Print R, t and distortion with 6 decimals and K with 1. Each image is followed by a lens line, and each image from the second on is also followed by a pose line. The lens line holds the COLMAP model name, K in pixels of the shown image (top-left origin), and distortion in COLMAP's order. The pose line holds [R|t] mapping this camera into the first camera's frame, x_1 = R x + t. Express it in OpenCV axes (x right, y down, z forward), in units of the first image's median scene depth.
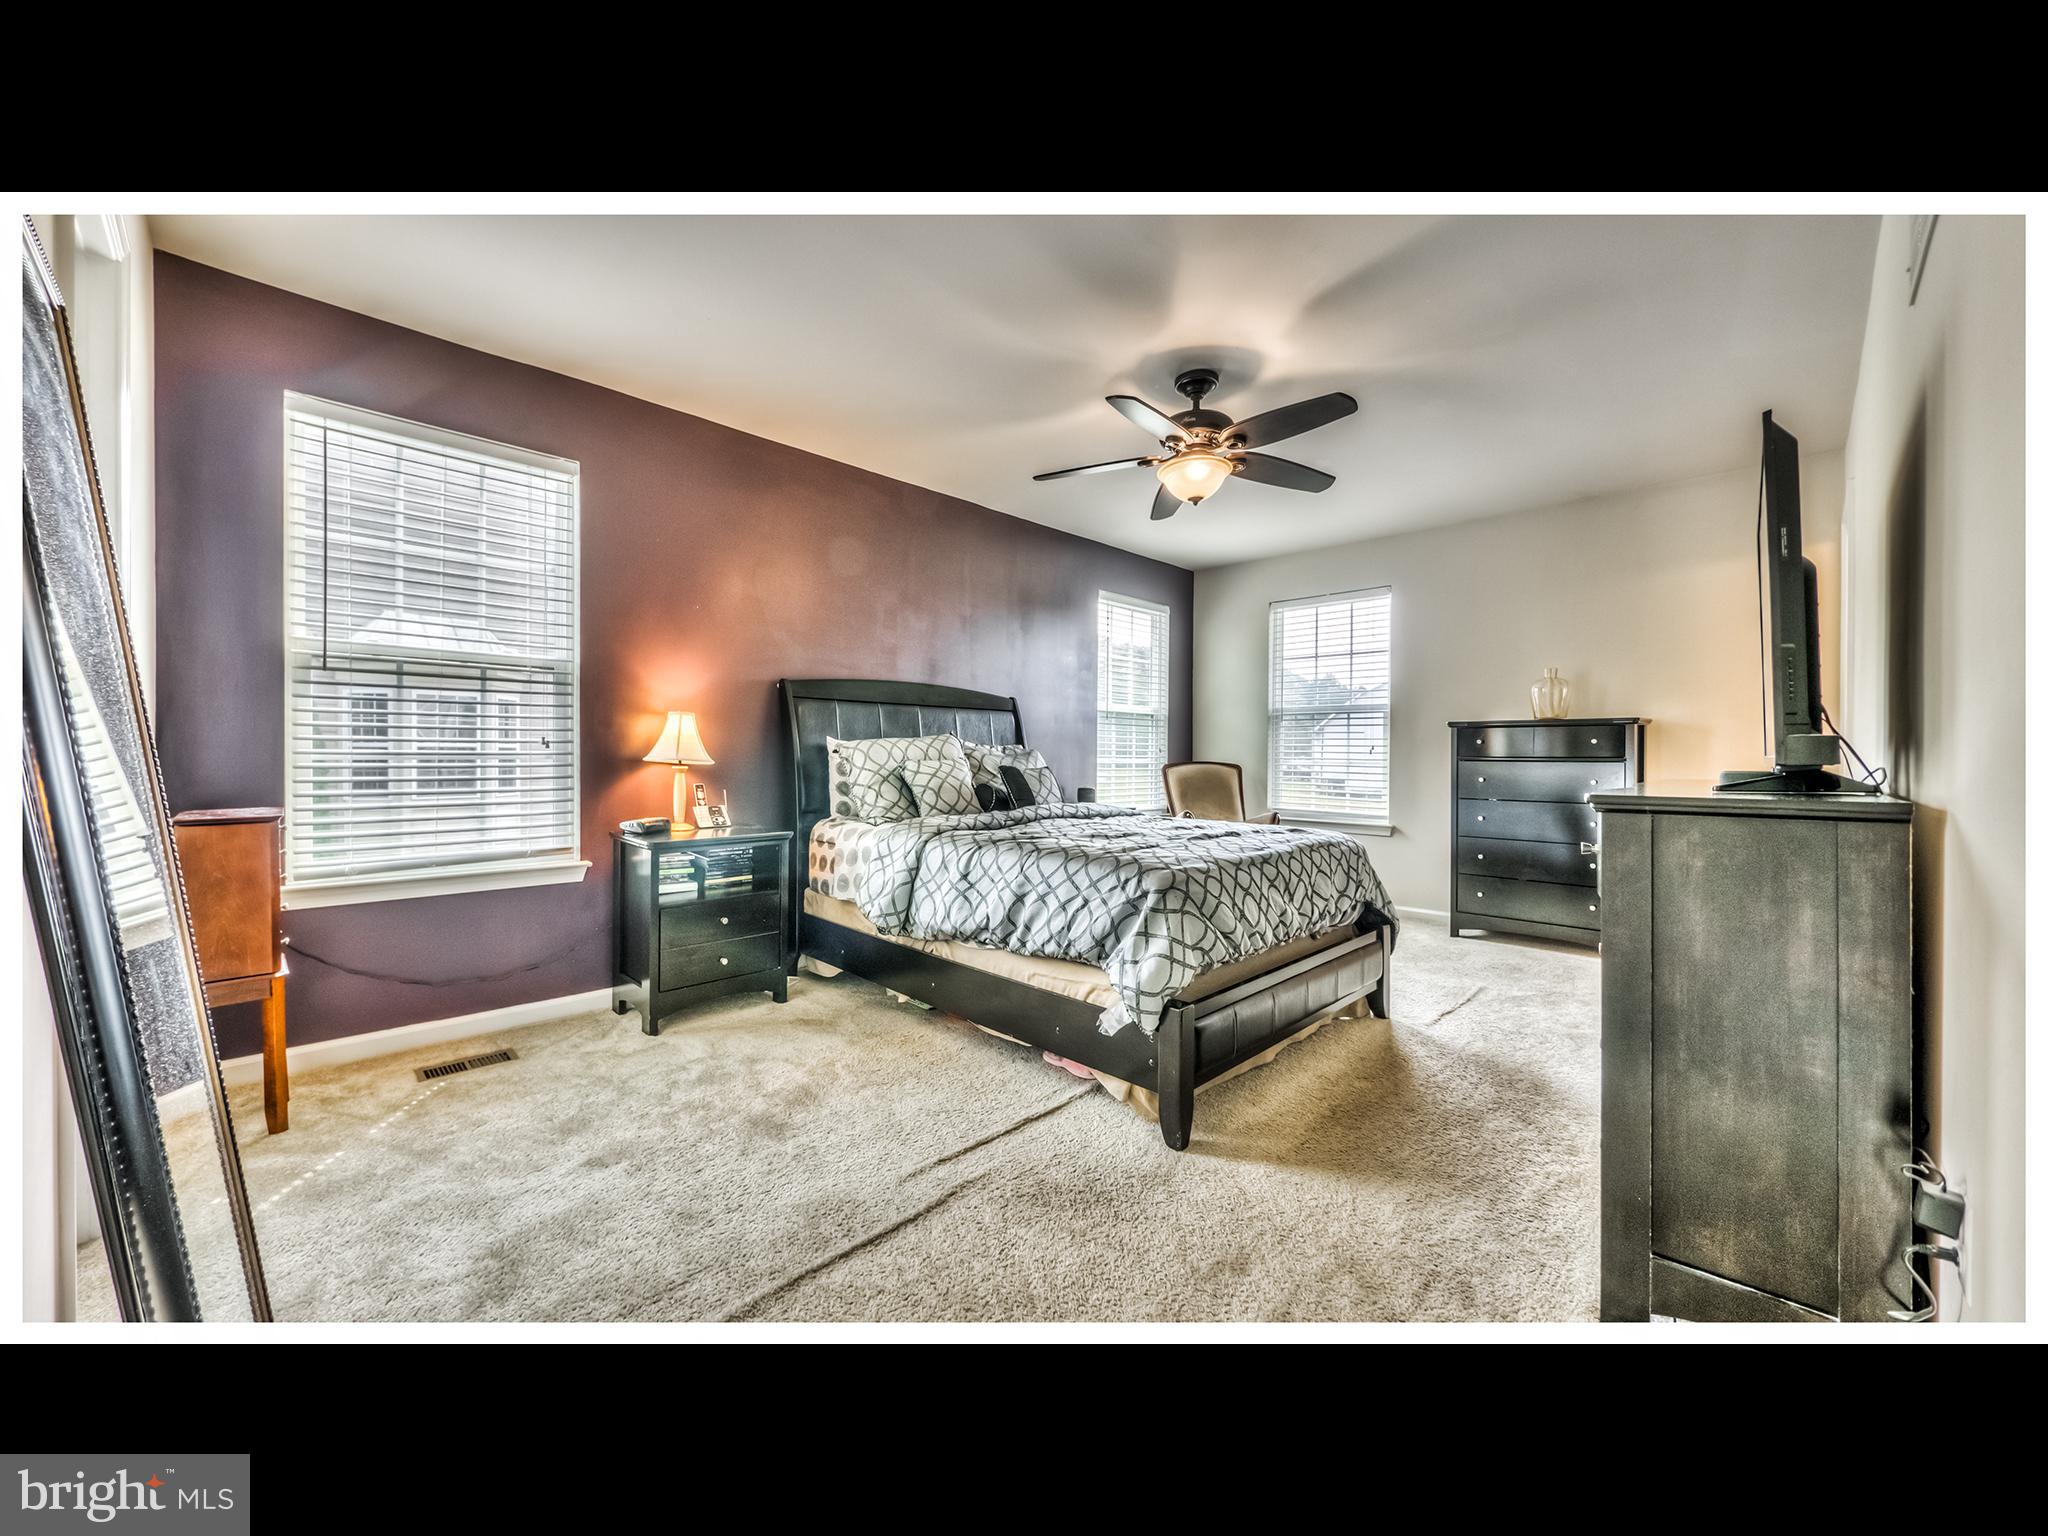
lens RADIAL K [[787.3, 0, 1001.5], [0, 787.3, 743.0], [0, 0, 1]] dist [0.000266, 0.000249]
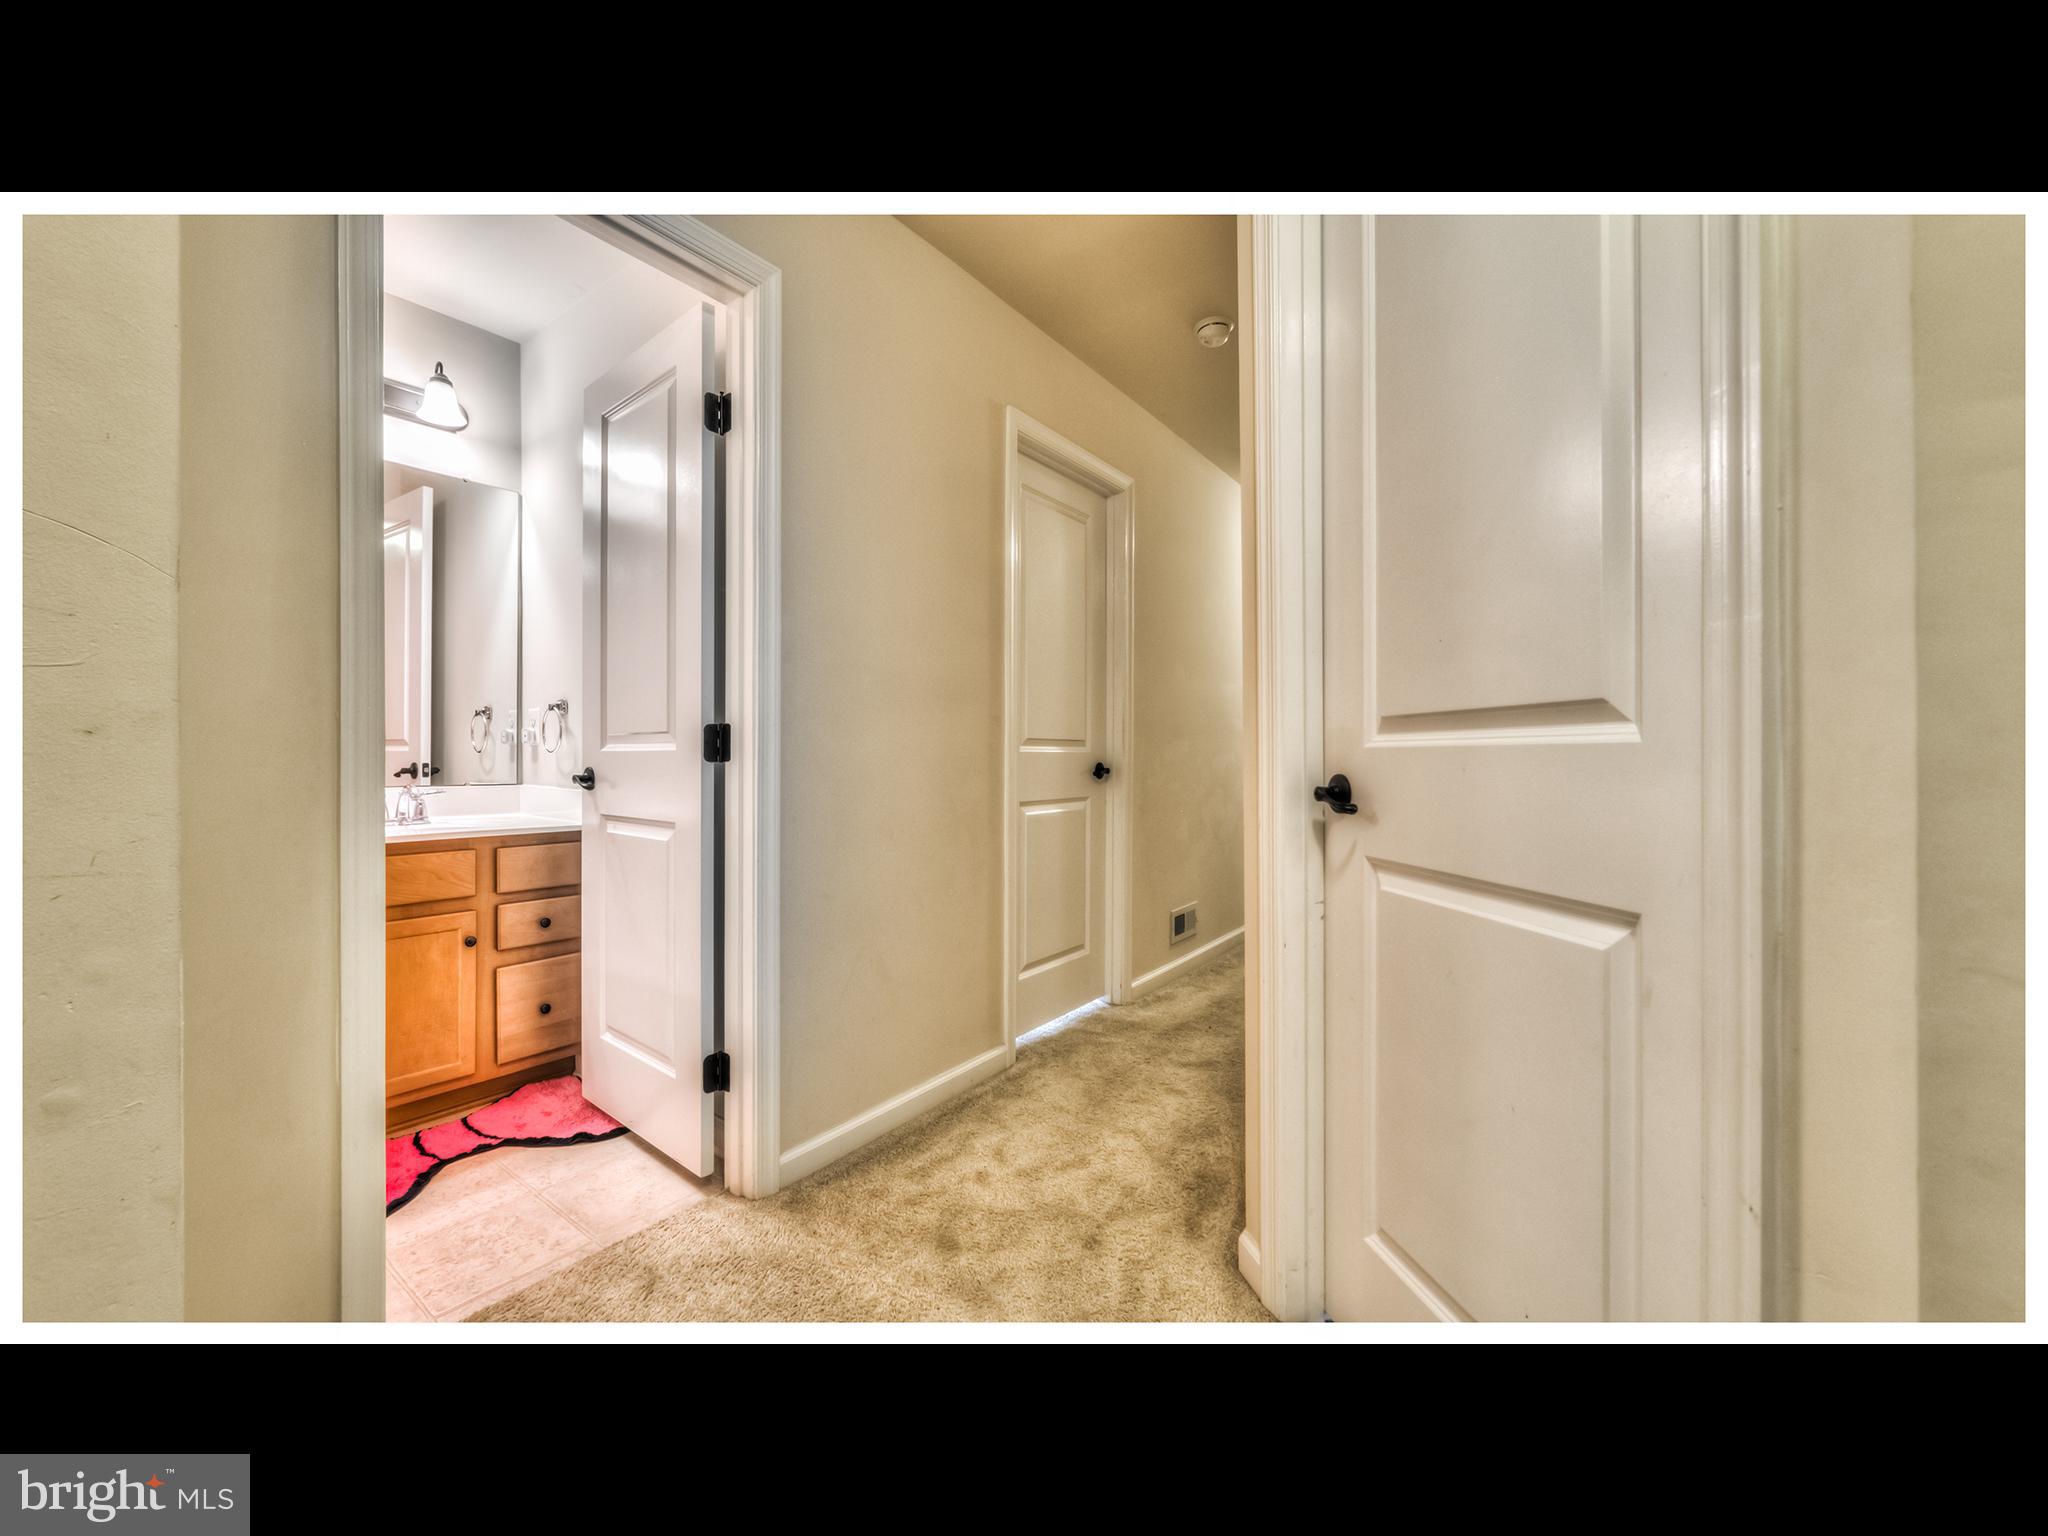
lens RADIAL K [[787.3, 0, 1001.5], [0, 787.3, 743.0], [0, 0, 1]] dist [0.000266, 0.000249]
pose [[0.999998, -0.001101, 0.001360, 0.421571], [0.001101, 0.999999, 0.000181, -0.000115], [-0.001360, -0.000180, 0.999999, 0.000329]]
